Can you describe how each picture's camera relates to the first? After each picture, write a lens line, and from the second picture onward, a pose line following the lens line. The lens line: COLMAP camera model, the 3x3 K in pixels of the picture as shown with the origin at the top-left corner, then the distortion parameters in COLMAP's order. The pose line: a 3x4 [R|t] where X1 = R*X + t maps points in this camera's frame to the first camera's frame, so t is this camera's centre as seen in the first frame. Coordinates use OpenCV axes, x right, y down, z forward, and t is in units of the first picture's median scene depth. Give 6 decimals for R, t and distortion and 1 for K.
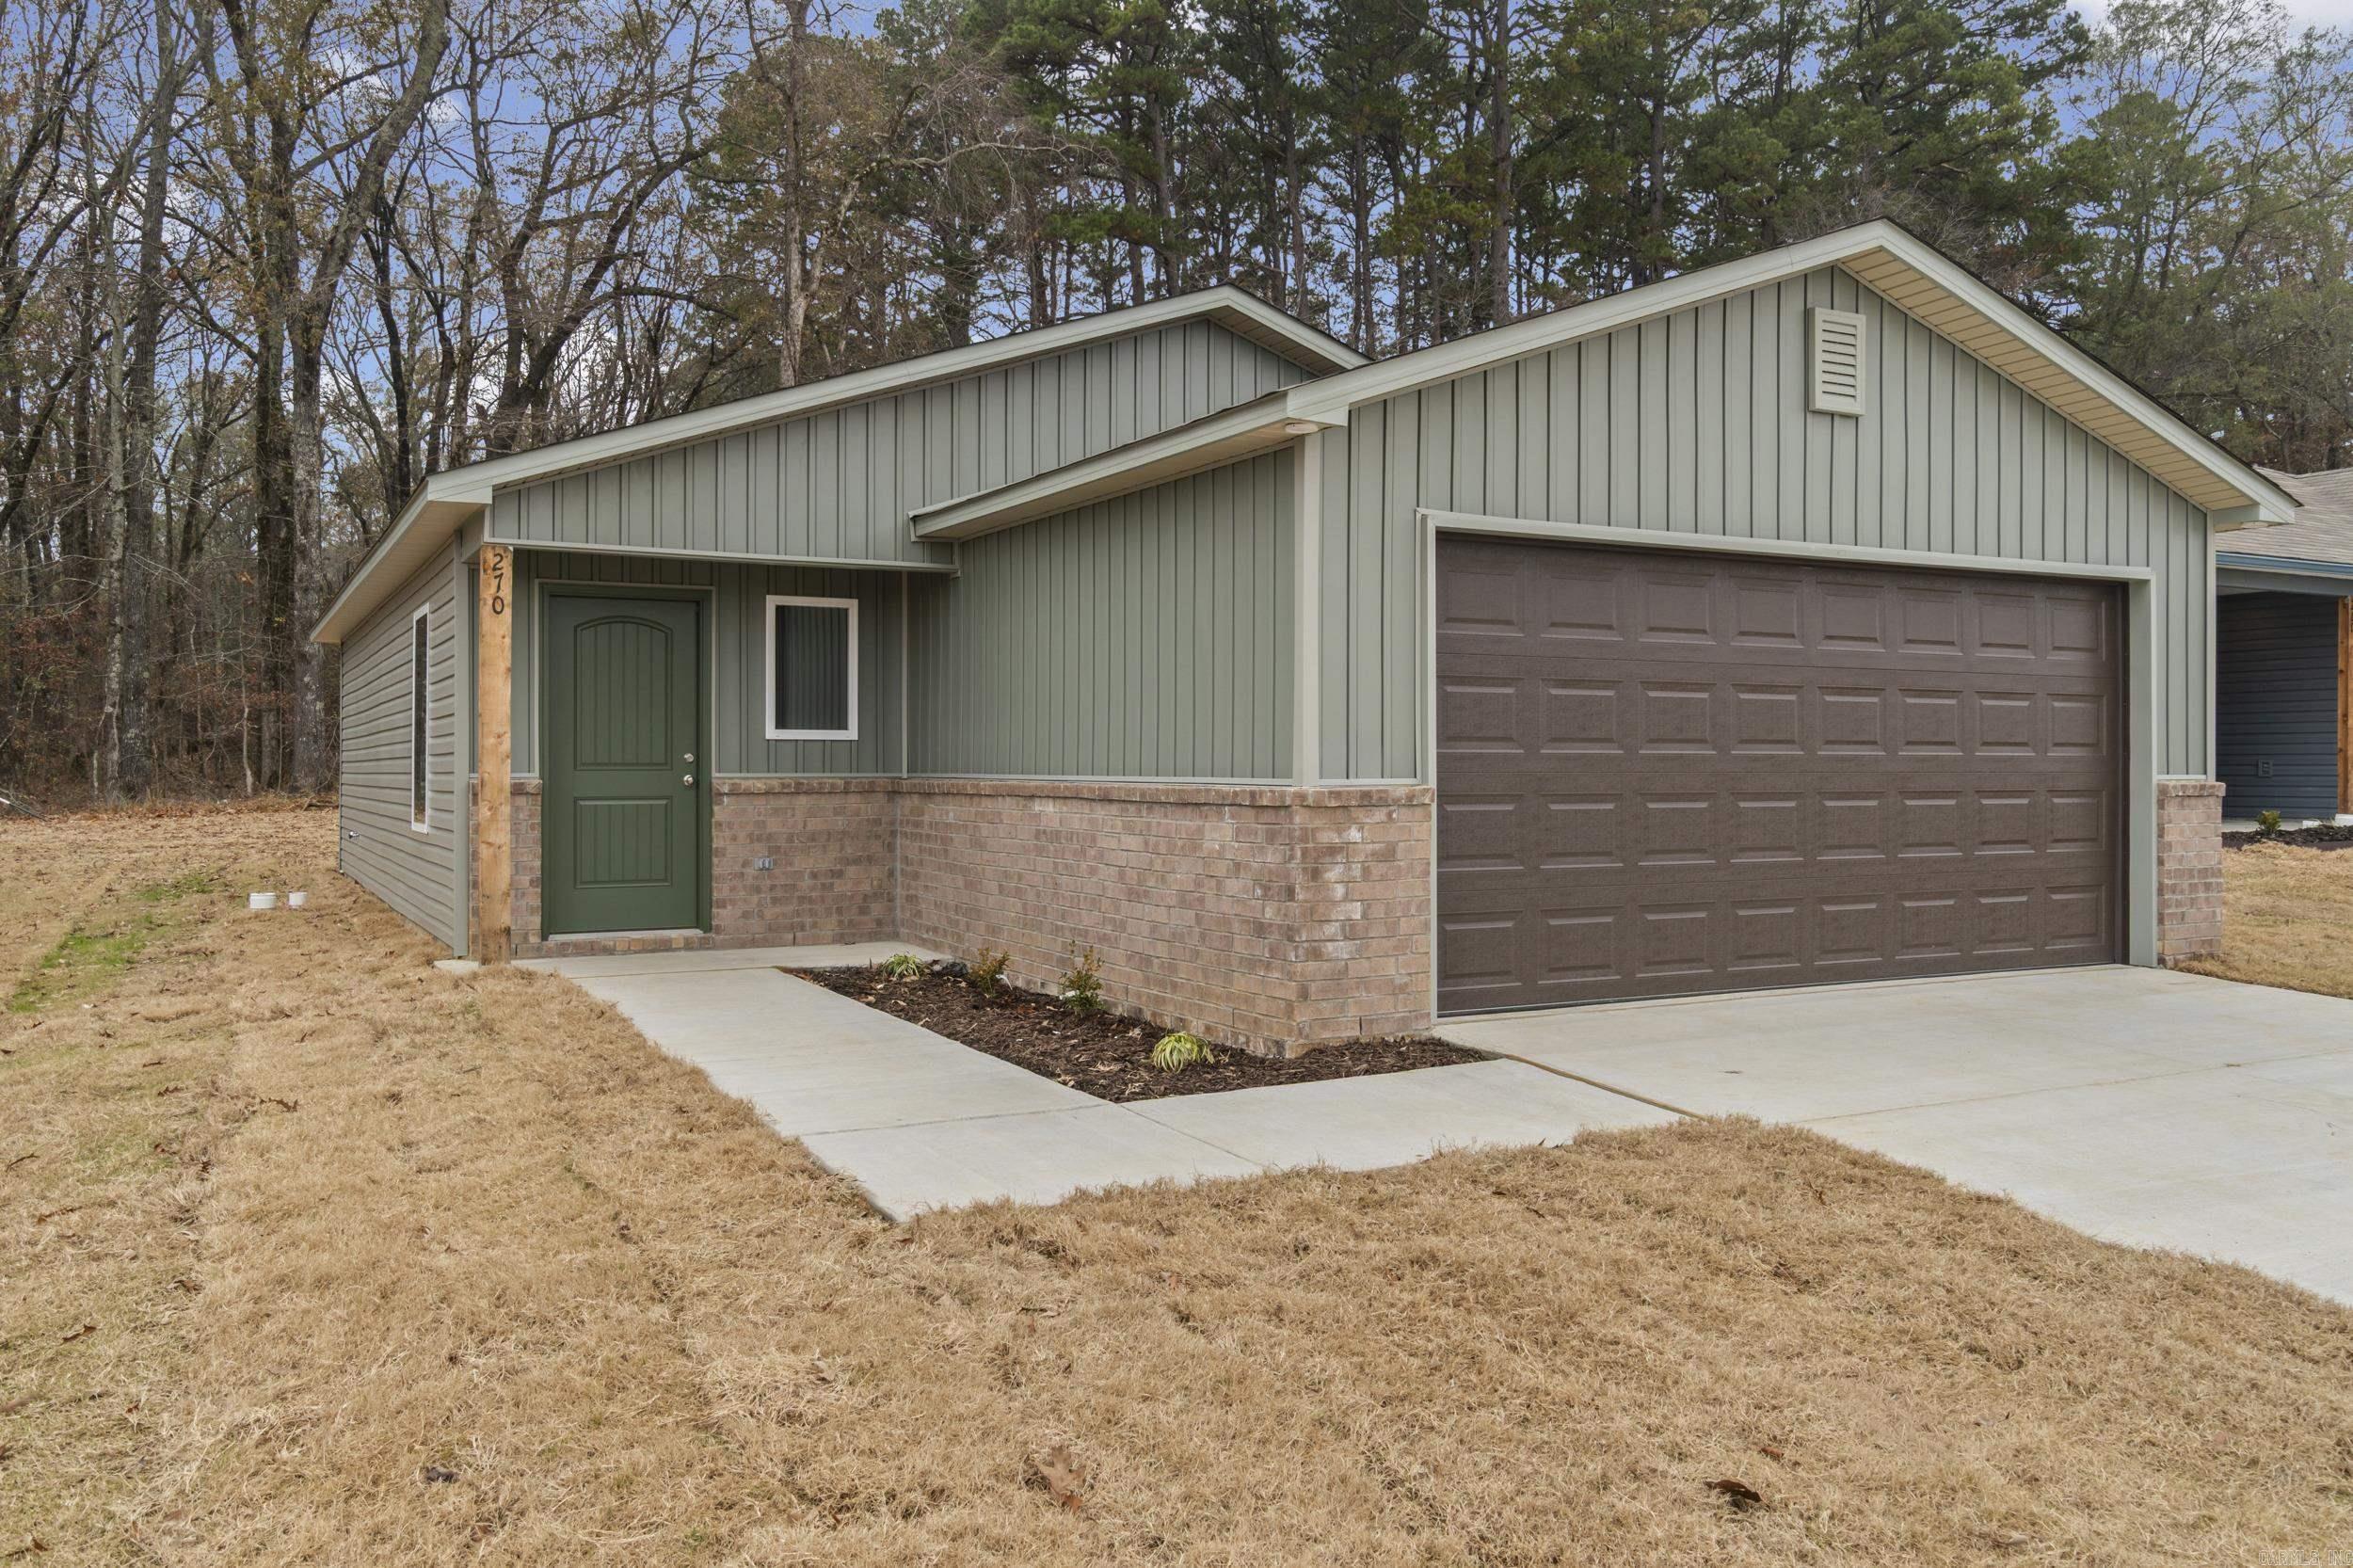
lens RADIAL K [[1807.0, 0, 1162.3], [0, 1807.0, 693.6], [0, 0, 1]] dist [0.009184, -0.000466]
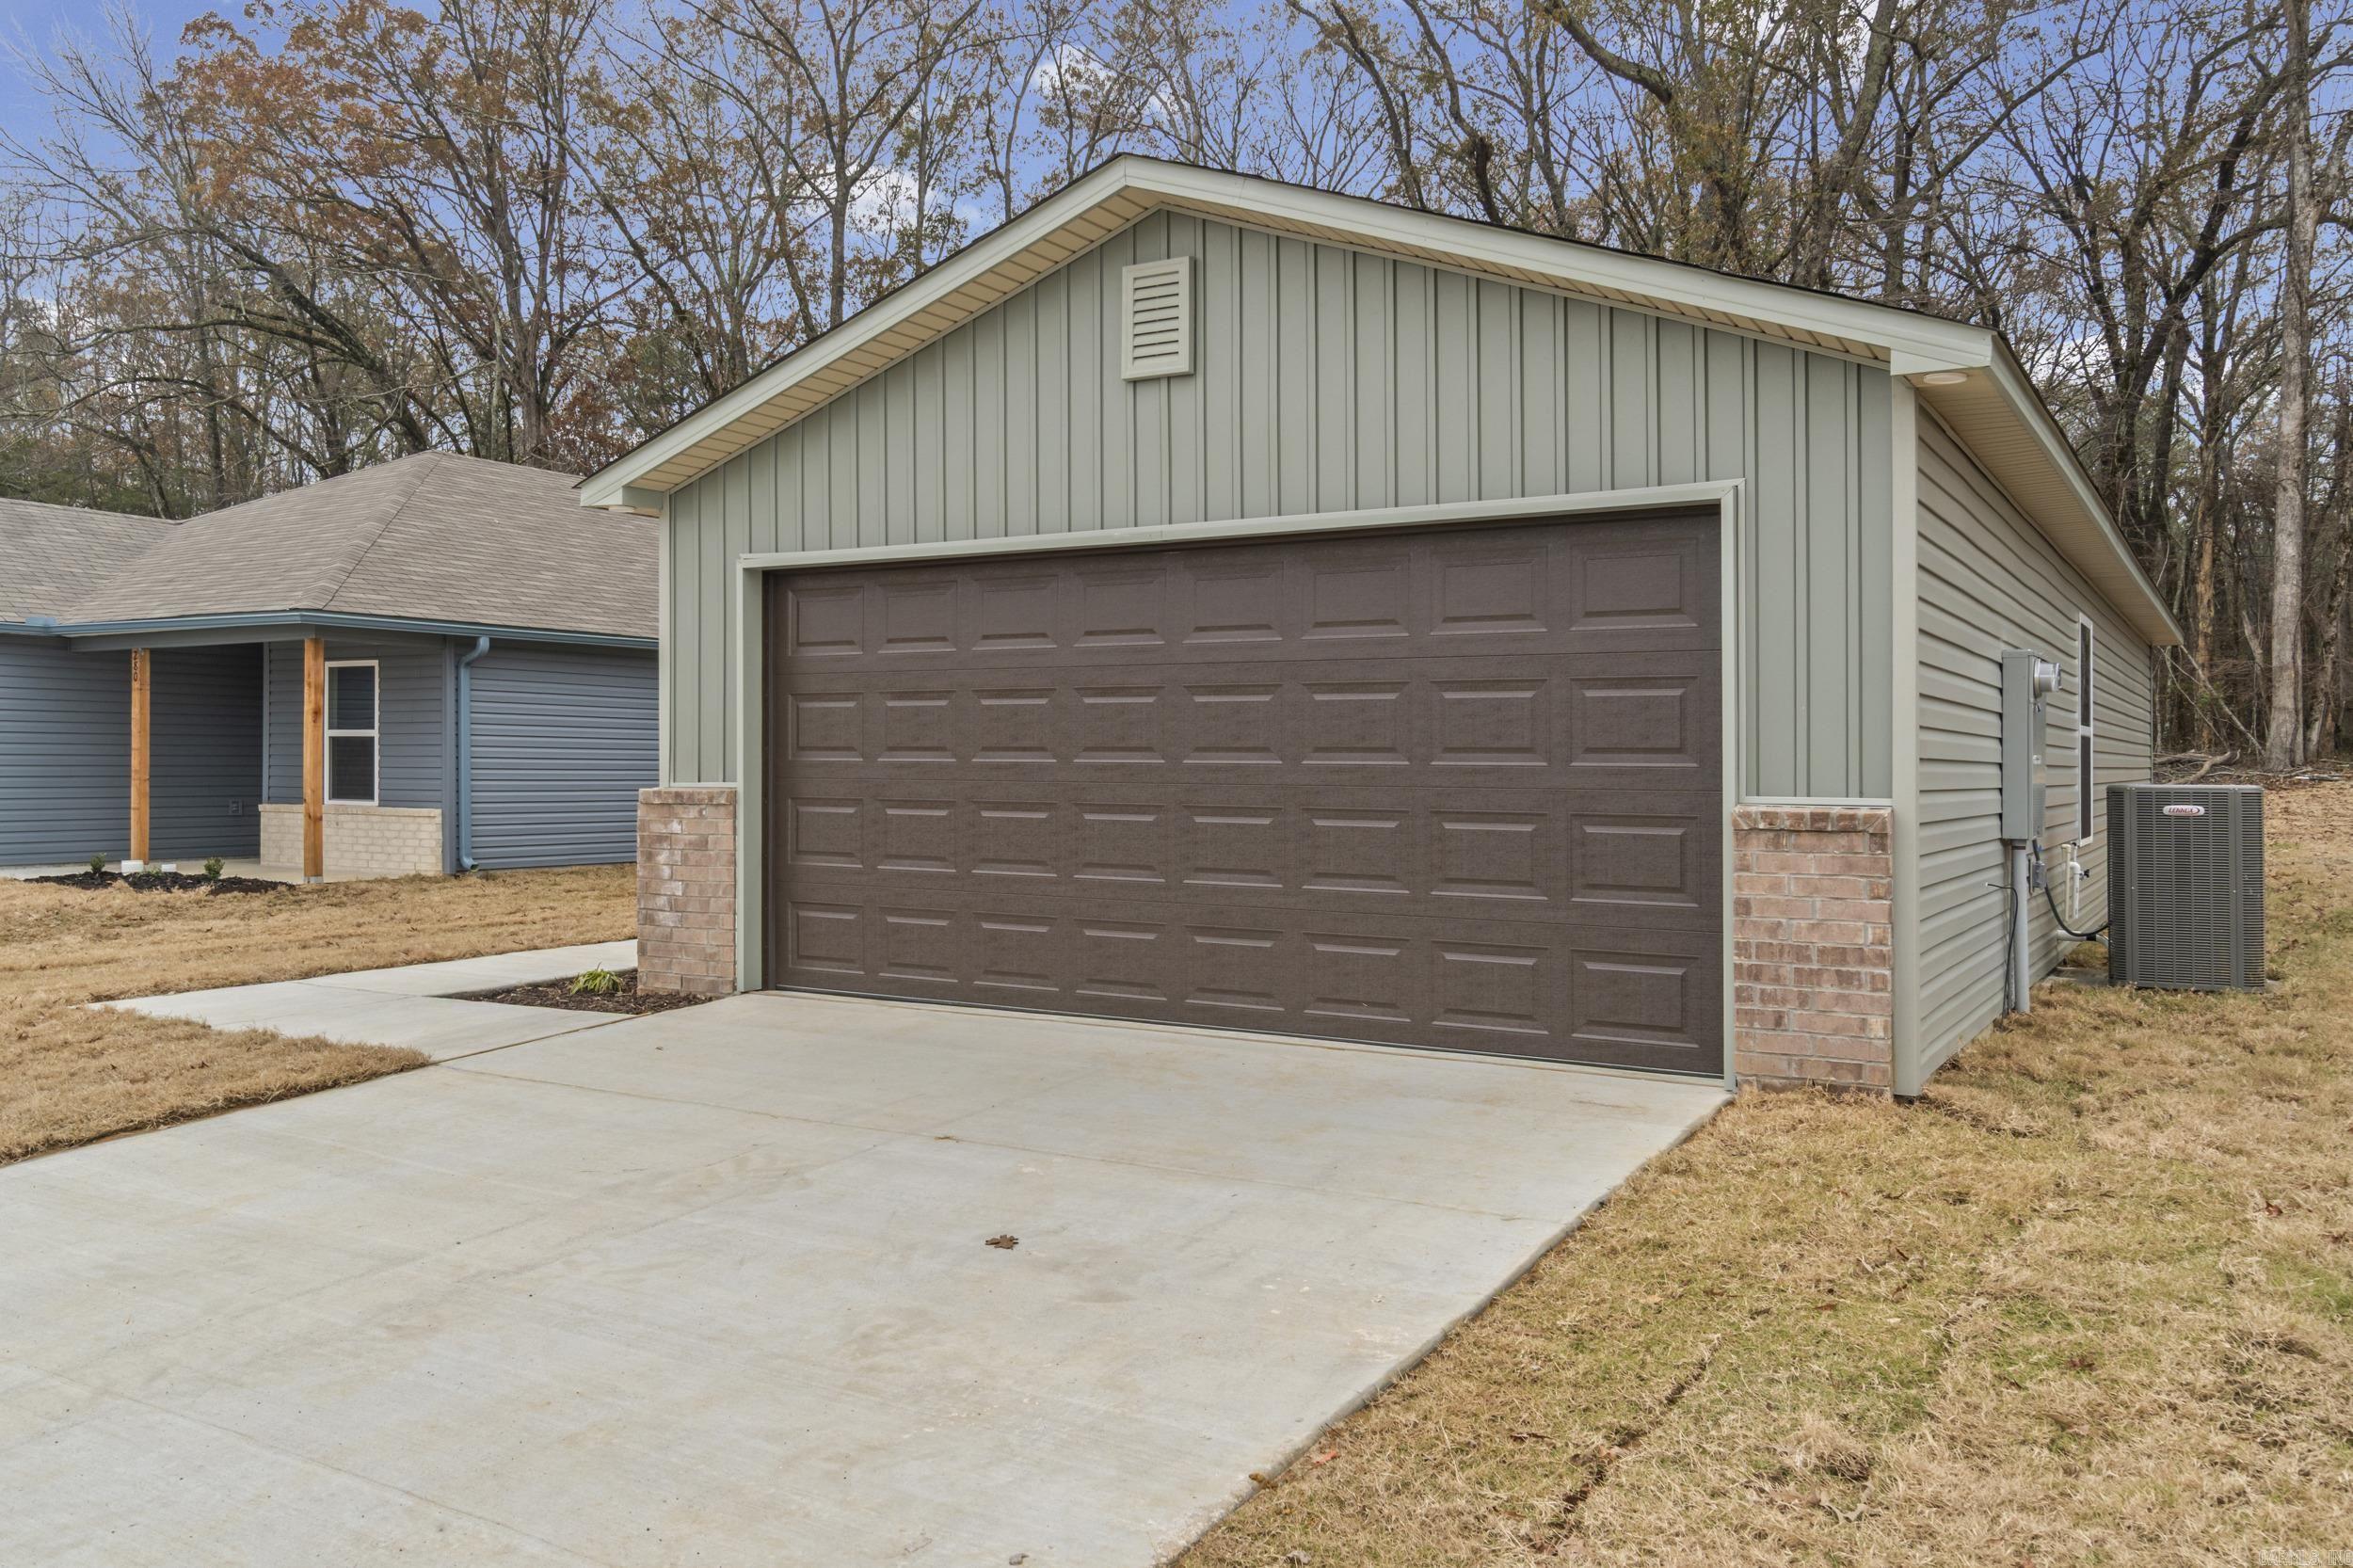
lens RADIAL K [[1839.1, 0, 1140.5], [0, 1839.1, 687.8], [0, 0, 1]] dist [0.008580, -0.003722]
pose [[0.498746, -0.032681, -0.866132, 1.036427], [0.028608, 0.999365, -0.021235, 0.014143], [0.866276, -0.014187, 0.499364, 0.492601]]
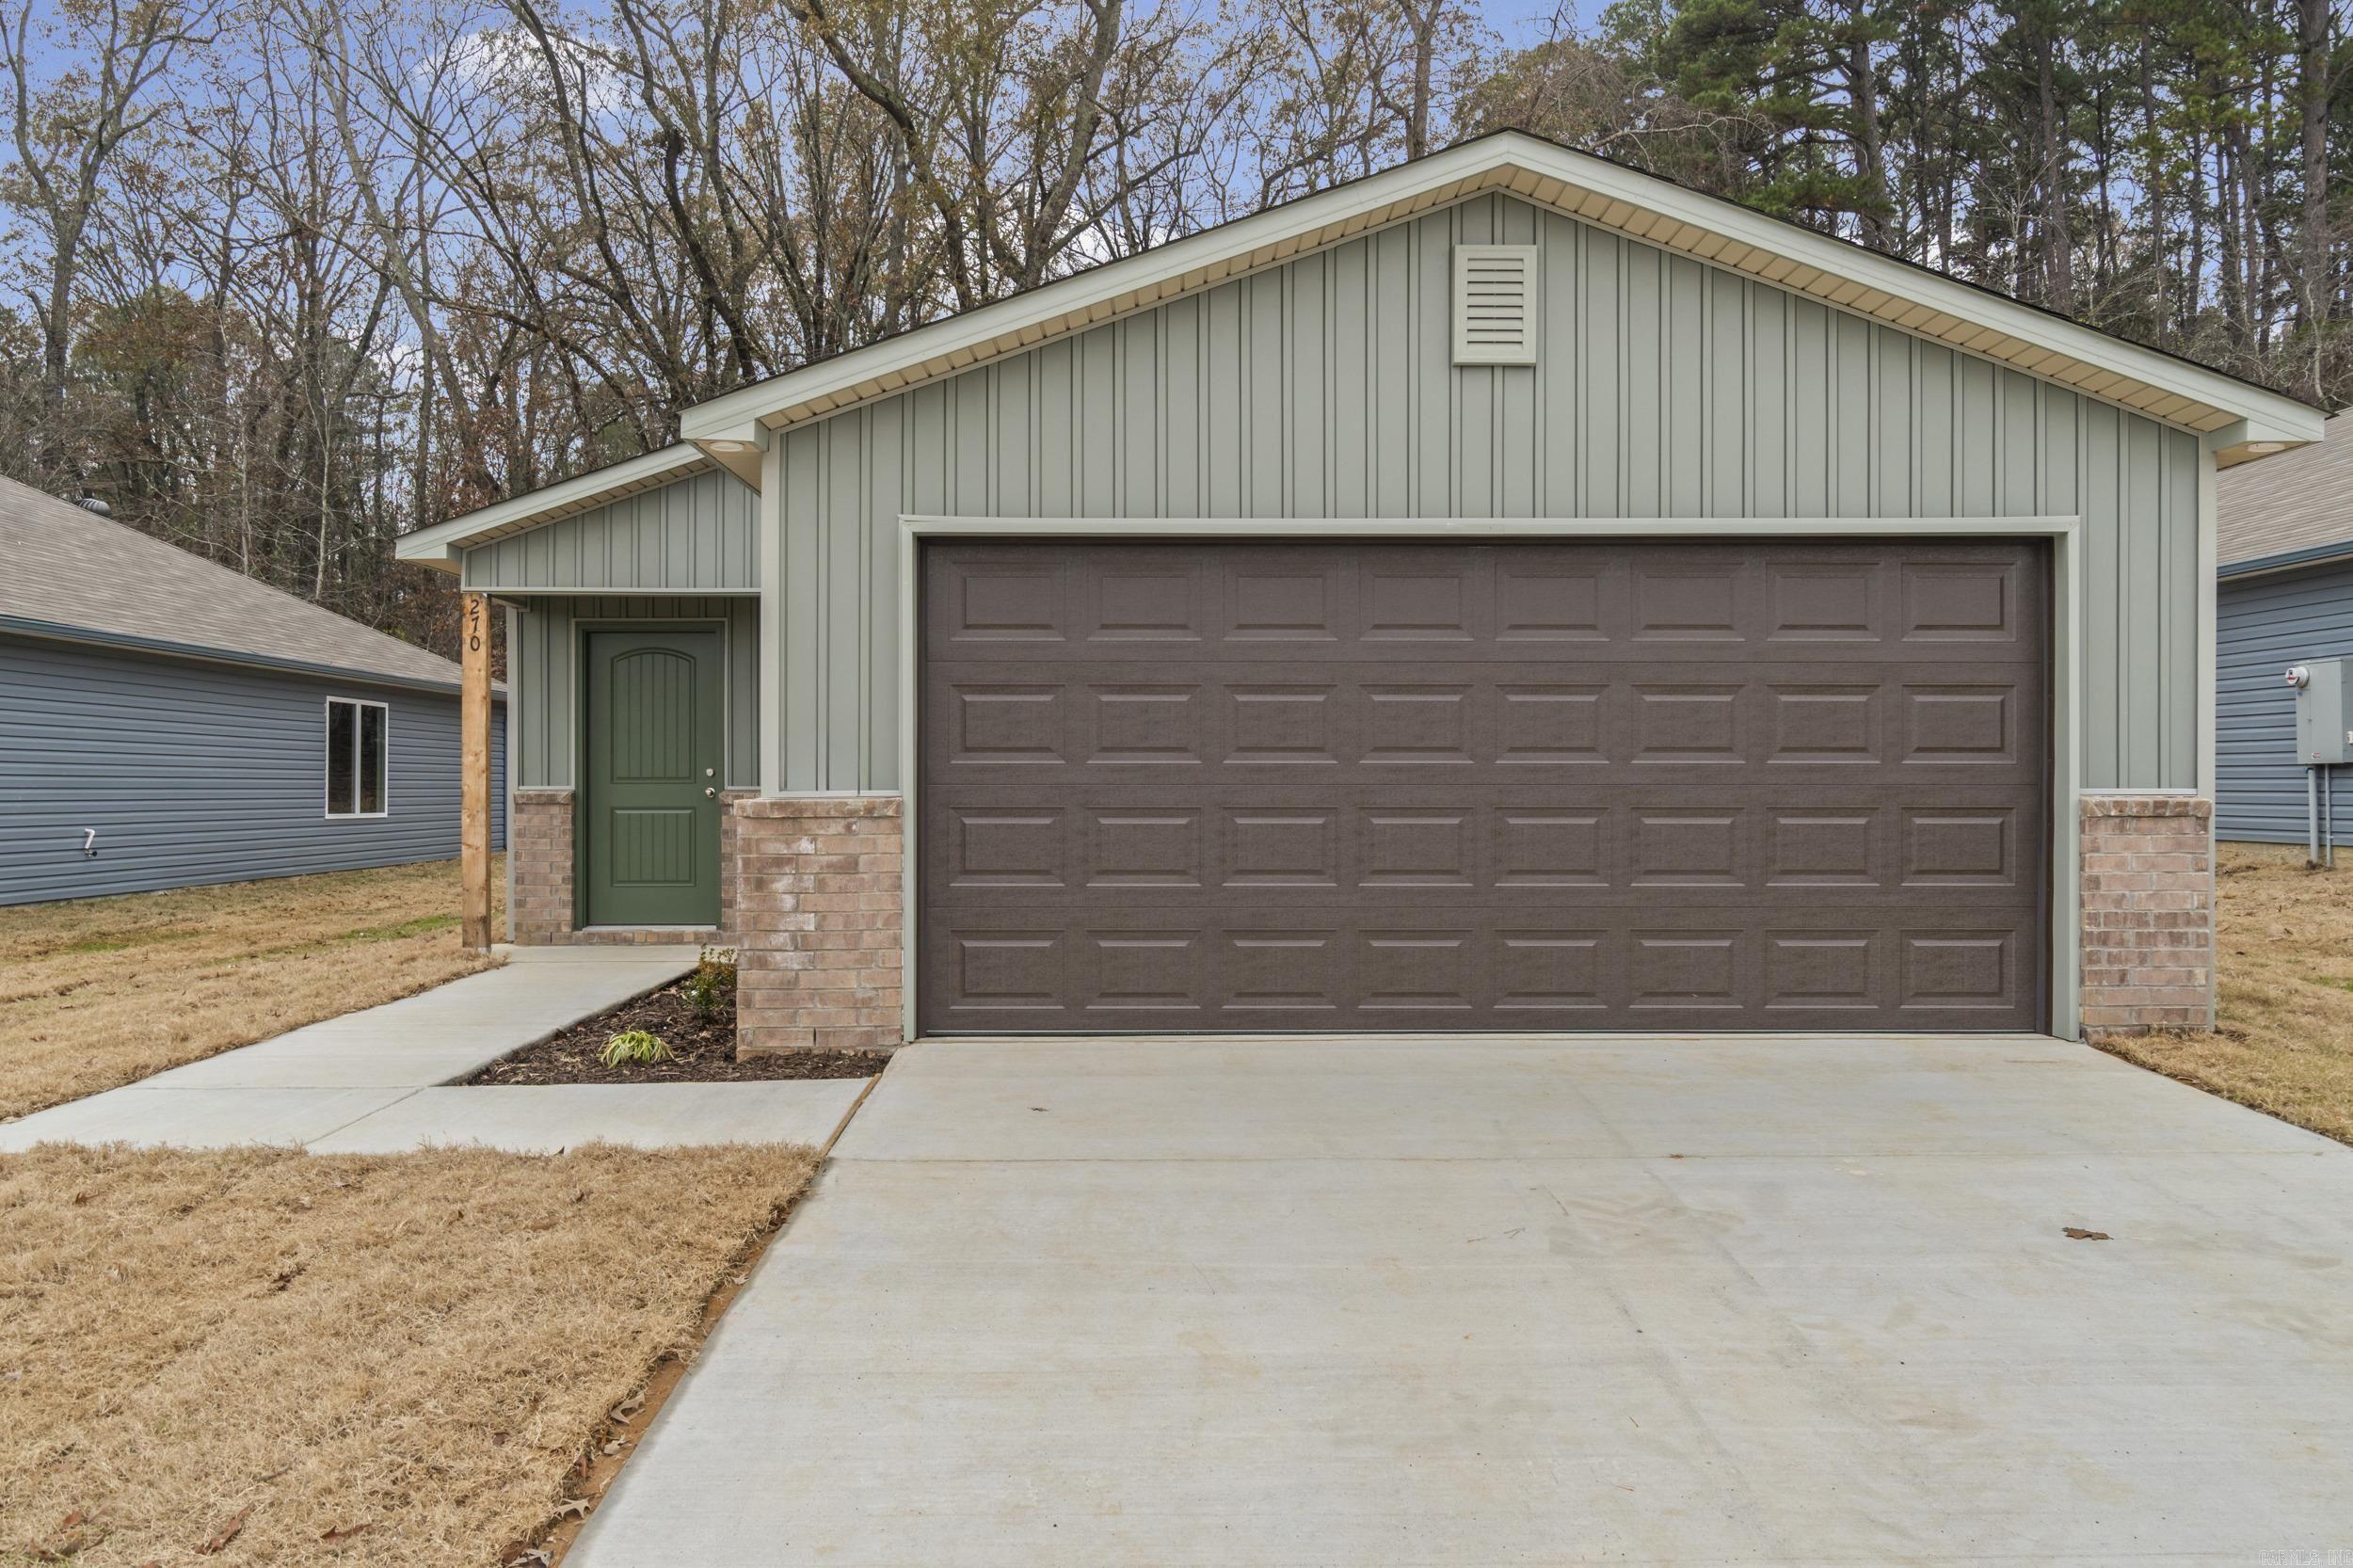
lens RADIAL K [[1837.9, 0, 1176.6], [0, 1837.9, 710.9], [0, 0, 1]] dist [-0.003659, -0.002582]
pose [[0.886428, -0.018825, -0.462483, 0.580537], [0.019311, 0.999807, -0.003684, 0.008185], [0.462463, -0.005666, 0.886620, 0.145128]]
